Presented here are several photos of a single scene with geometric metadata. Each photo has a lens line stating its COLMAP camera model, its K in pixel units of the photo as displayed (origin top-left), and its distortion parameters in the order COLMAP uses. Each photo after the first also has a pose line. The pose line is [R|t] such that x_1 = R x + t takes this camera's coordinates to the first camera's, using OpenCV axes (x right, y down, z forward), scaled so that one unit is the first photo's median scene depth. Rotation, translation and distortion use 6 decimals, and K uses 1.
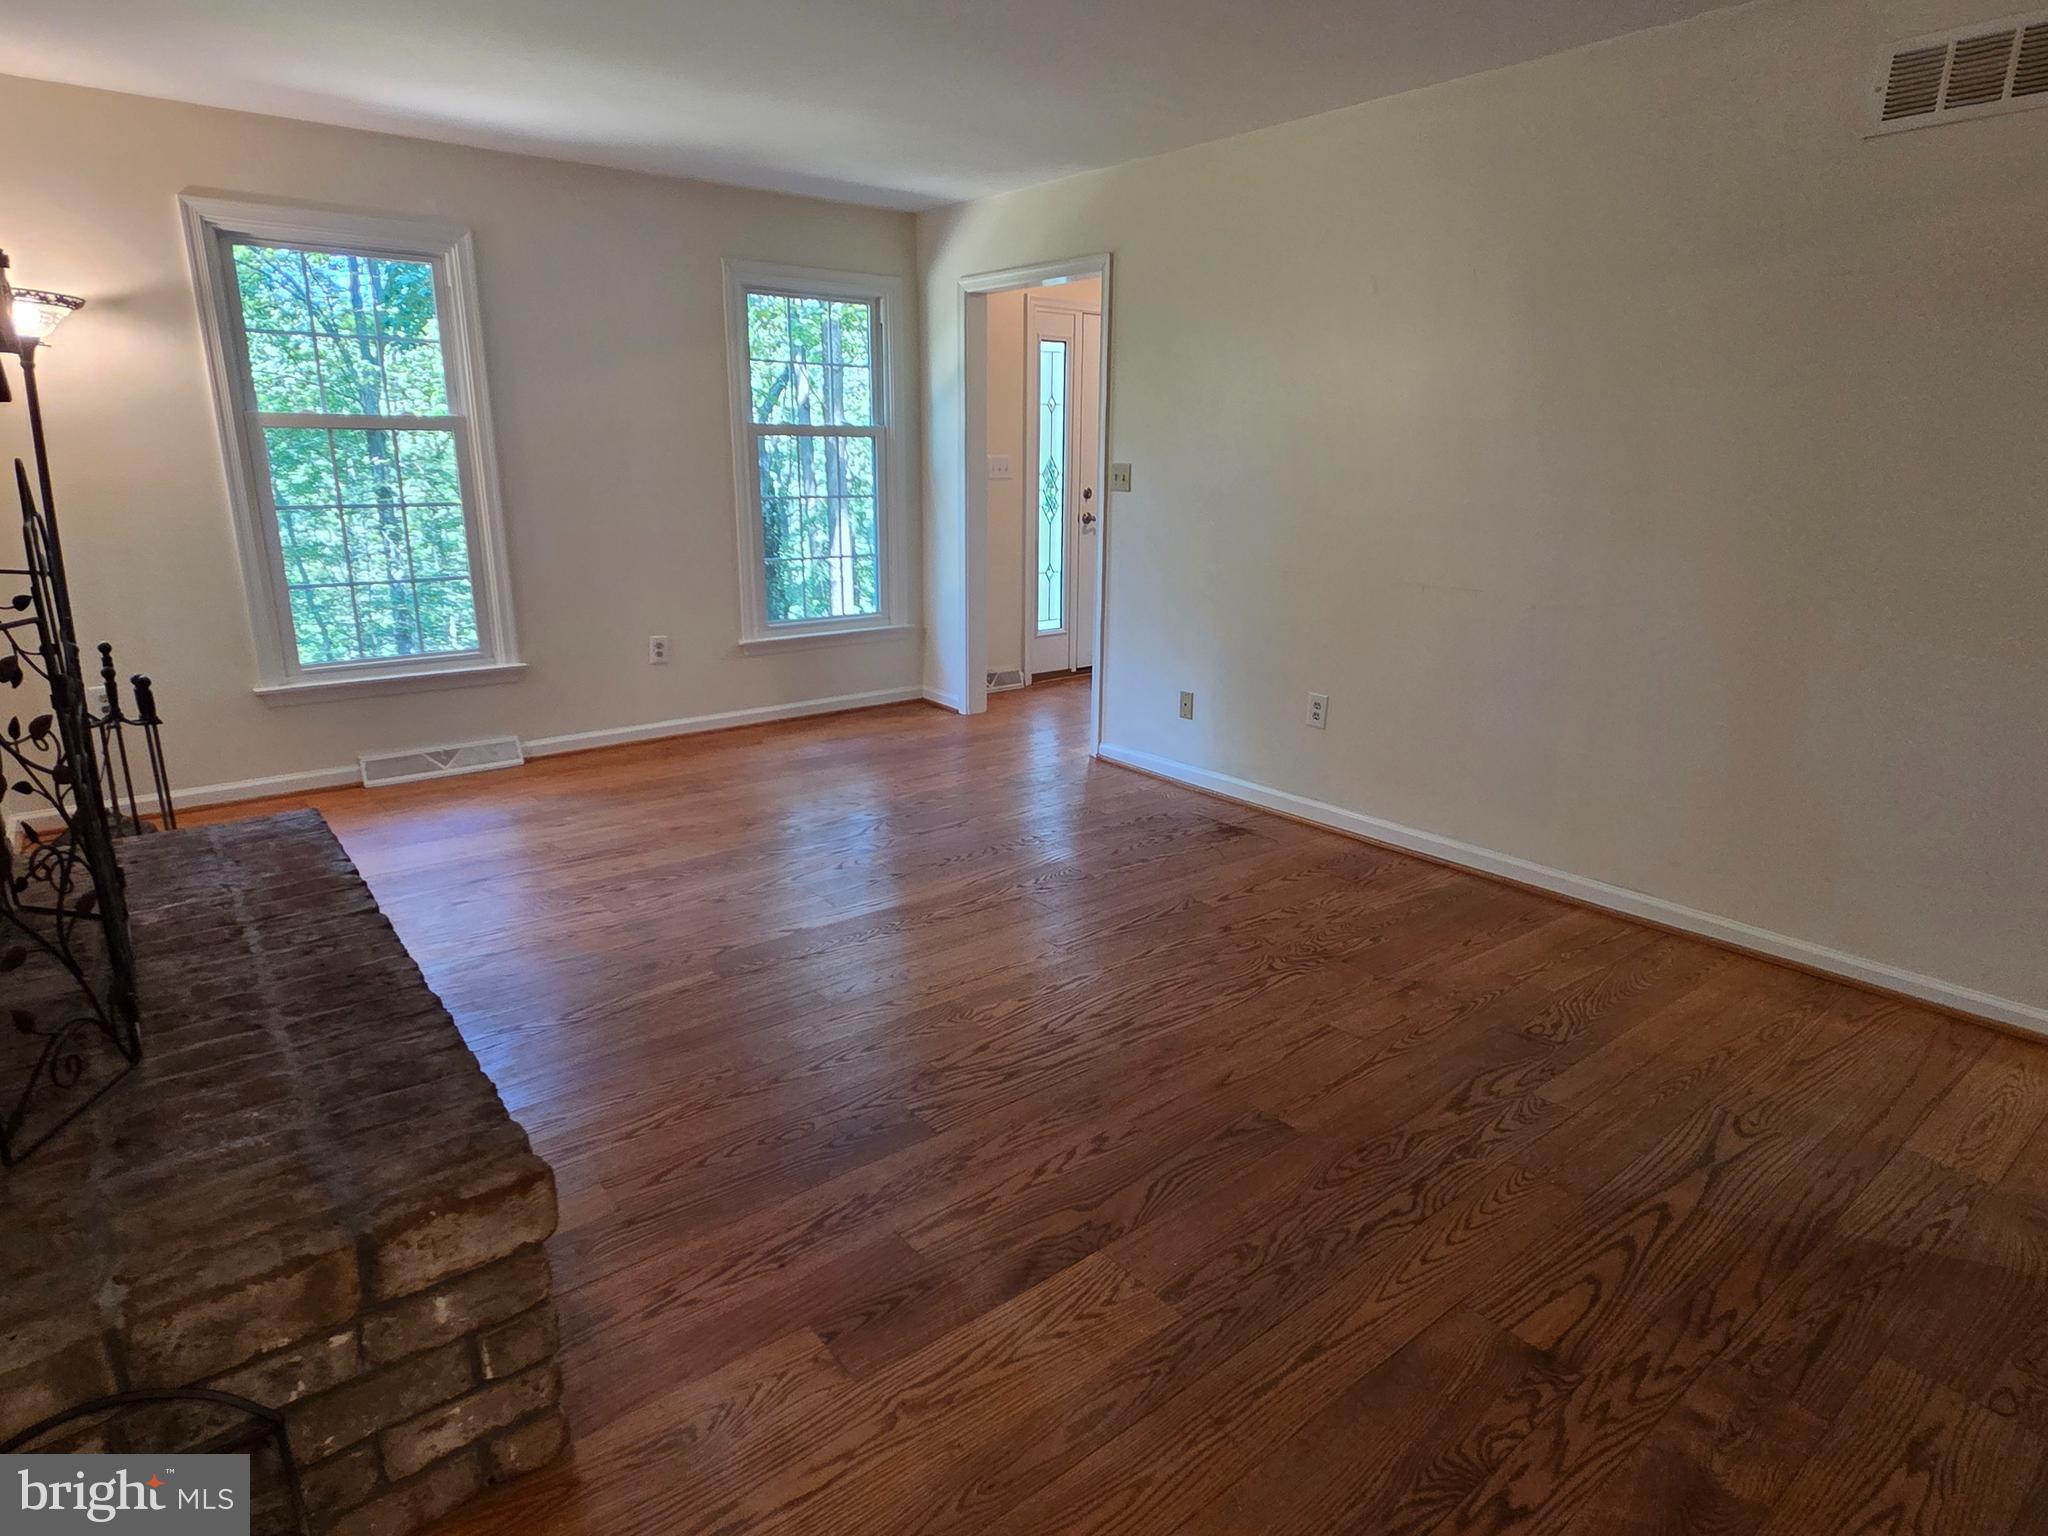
lens RADIAL K [[1141.1, 0, 1017.5], [0, 1141.1, 759.7], [0, 0, 1]] dist [0.005651, -0.002500]
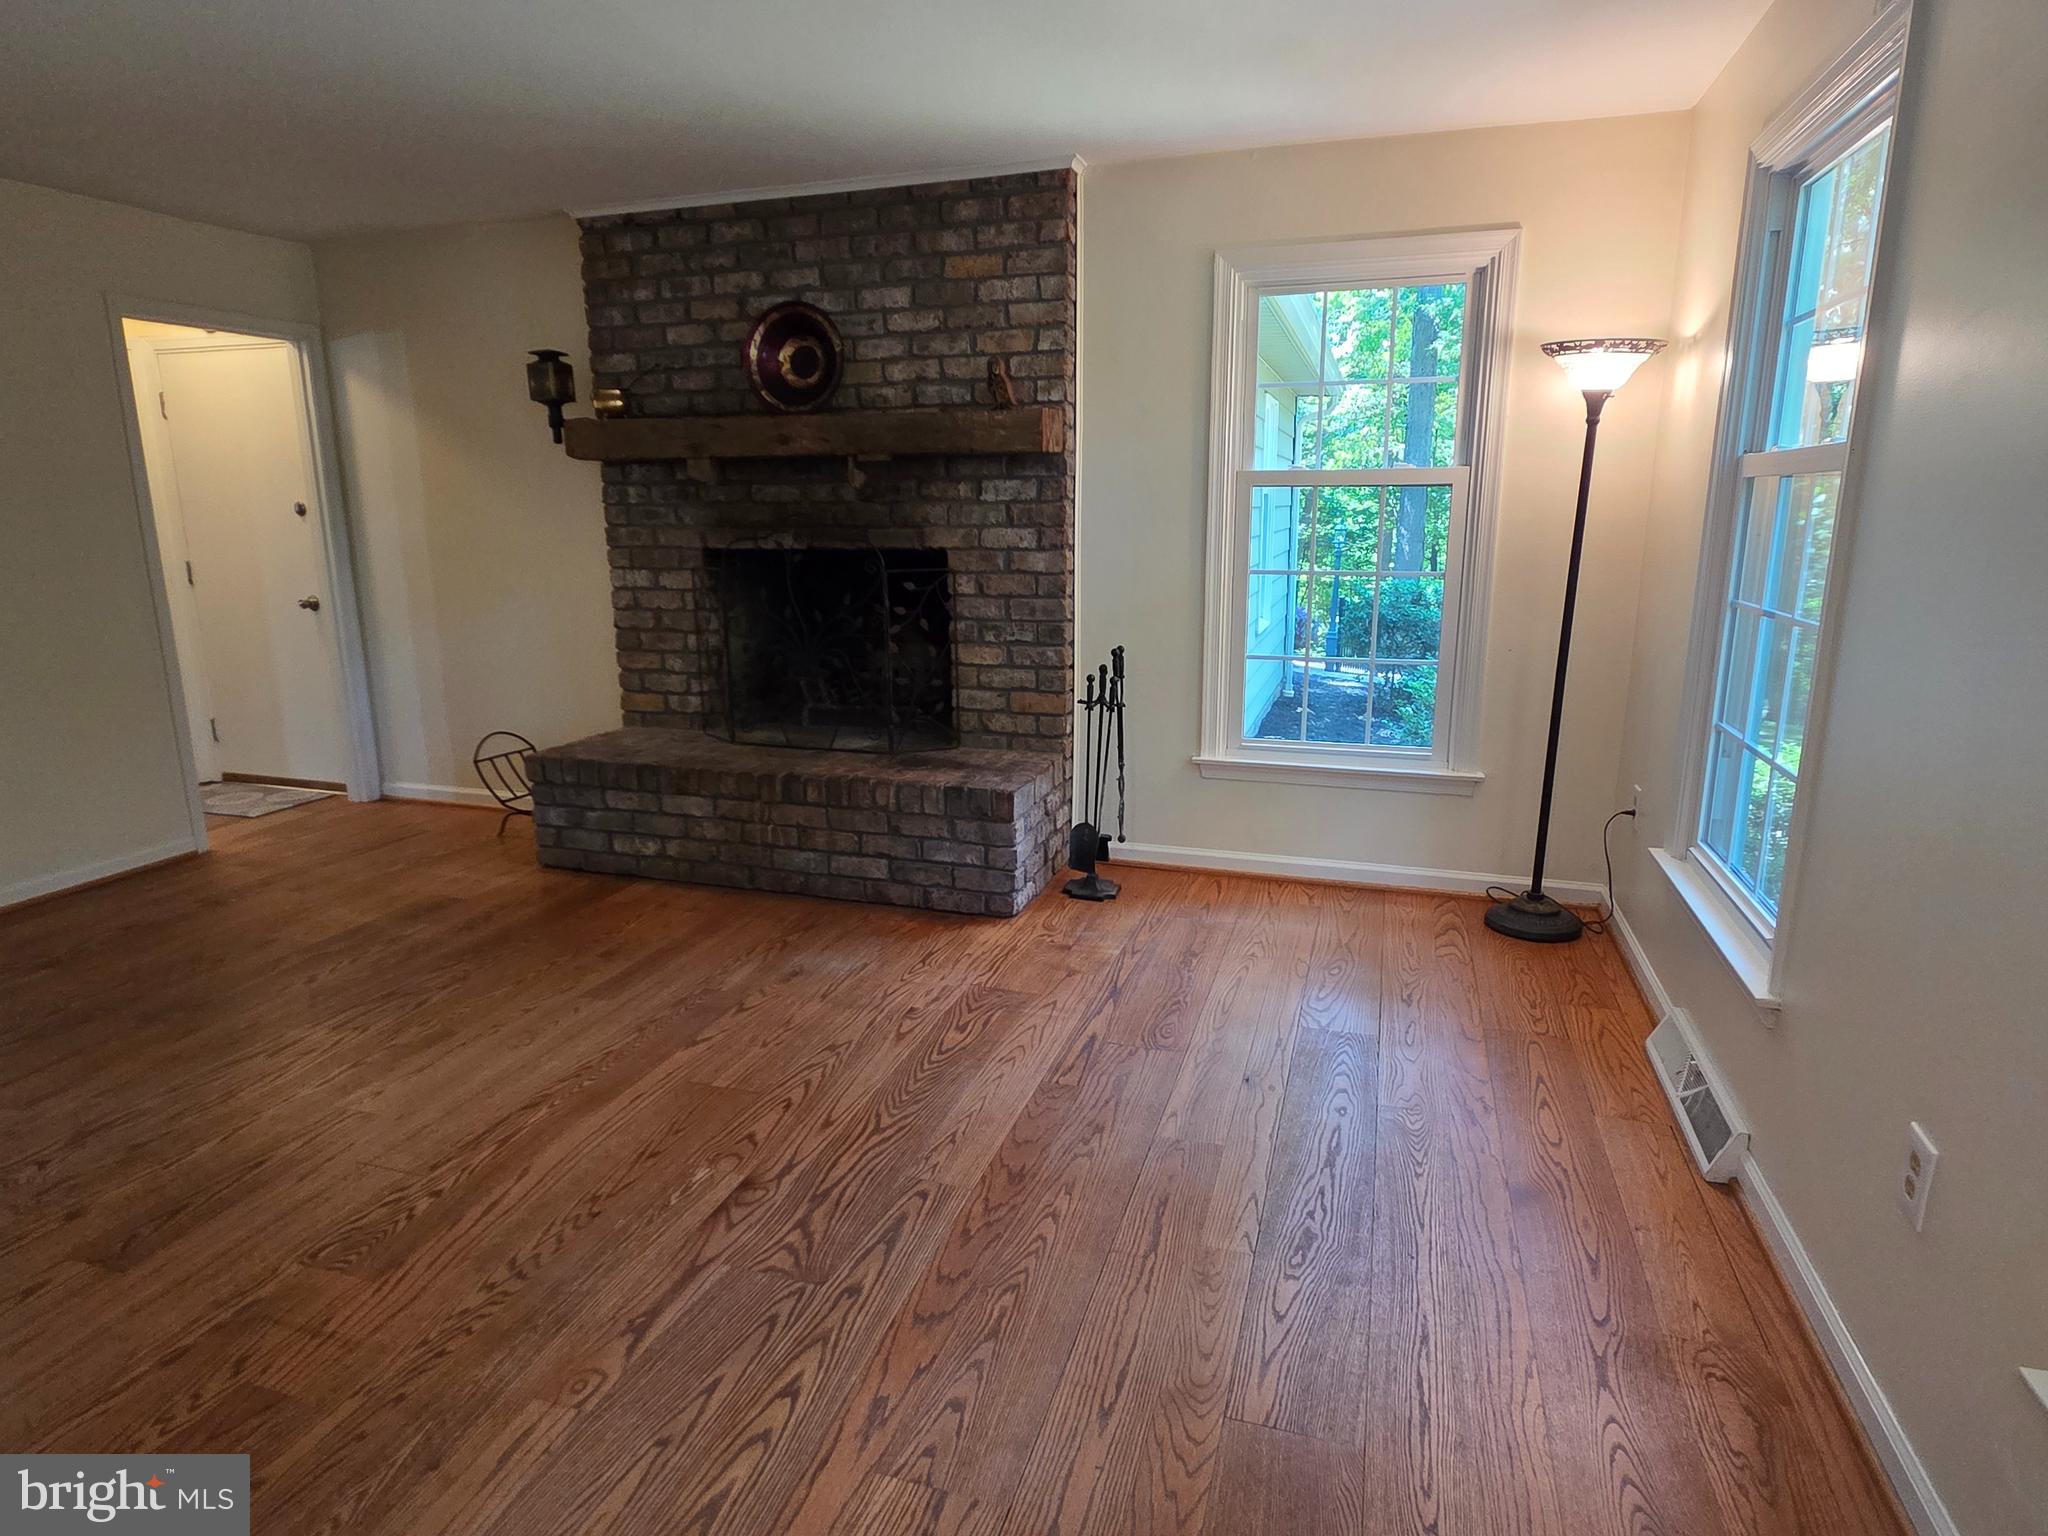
lens RADIAL K [[1141.1, 0, 1023.5], [0, 1141.1, 764.1], [0, 0, 1]] dist [0.005651, -0.002500]
pose [[-0.829803, 0.121168, -0.544743, 0.048535], [-0.150668, 0.891250, 0.427753, -0.417086], [0.537332, 0.437026, -0.721306, 1.506094]]
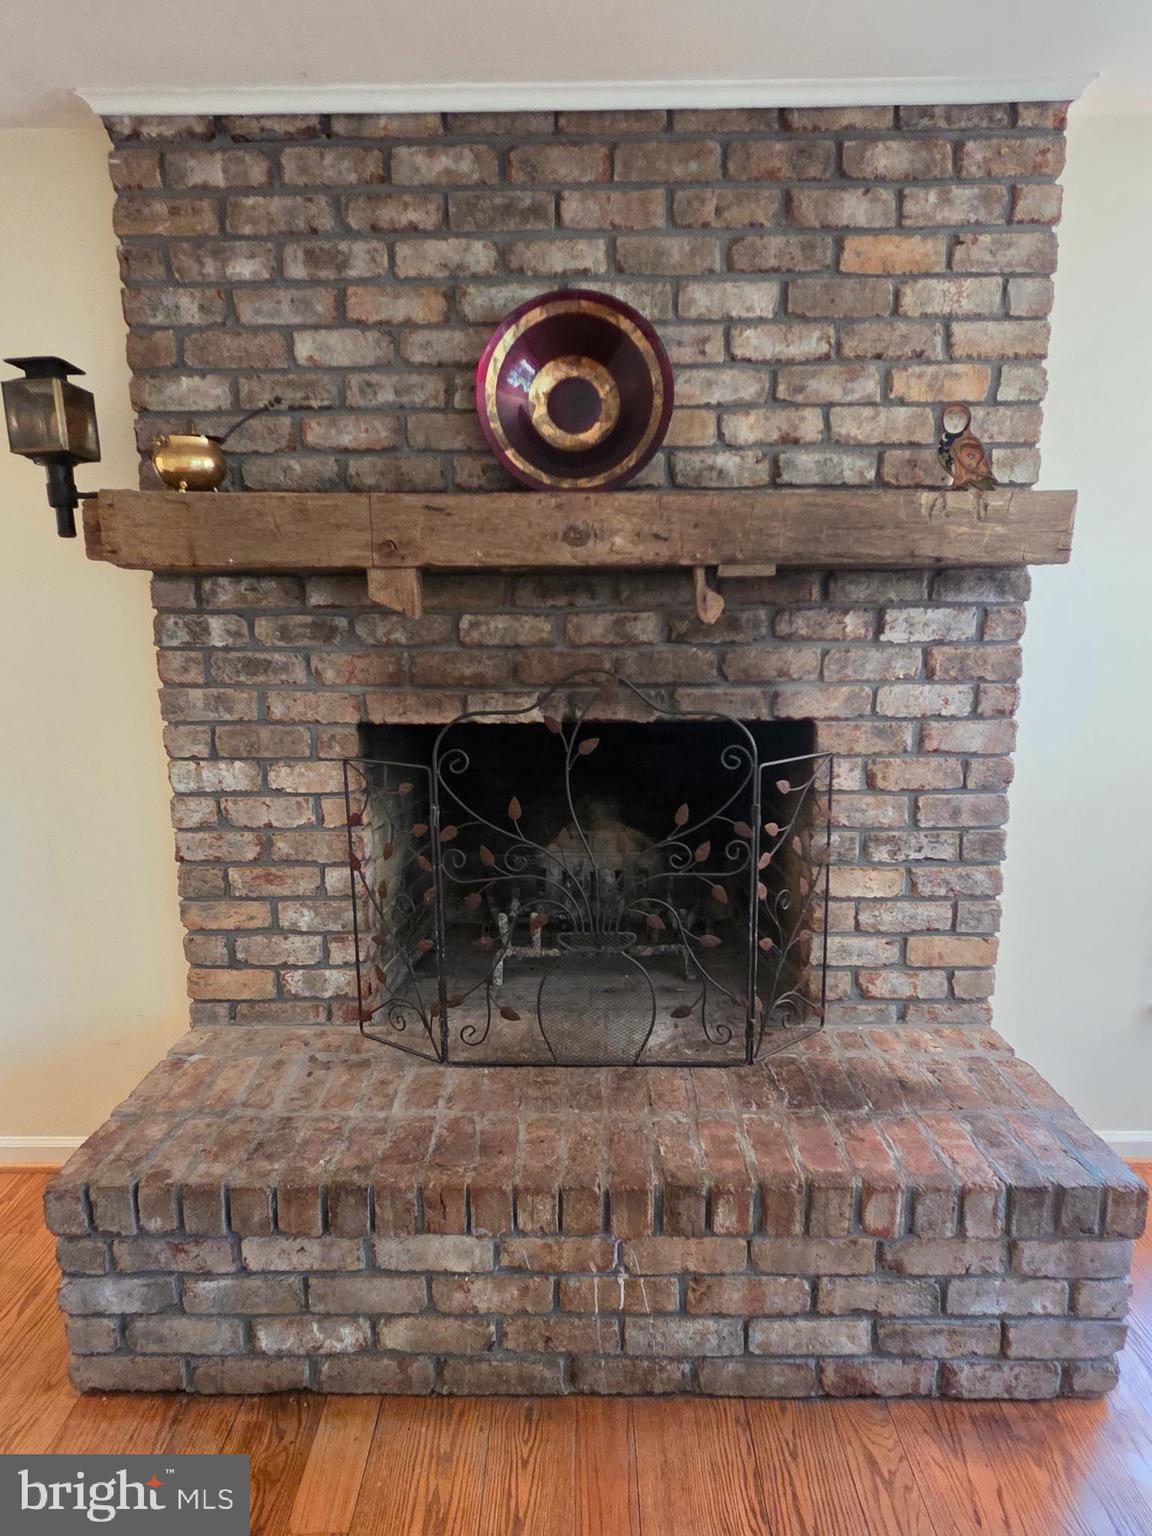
lens RADIAL K [[855.8, 0, 577.1], [0, 855.8, 765.7], [0, 0, 1]] dist [0.005651, -0.002500]
pose [[-0.624420, 0.133808, -0.769542, -0.019854], [-0.208373, 0.920976, 0.329217, -0.259928], [0.752782, 0.365921, -0.547194, 0.875274]]
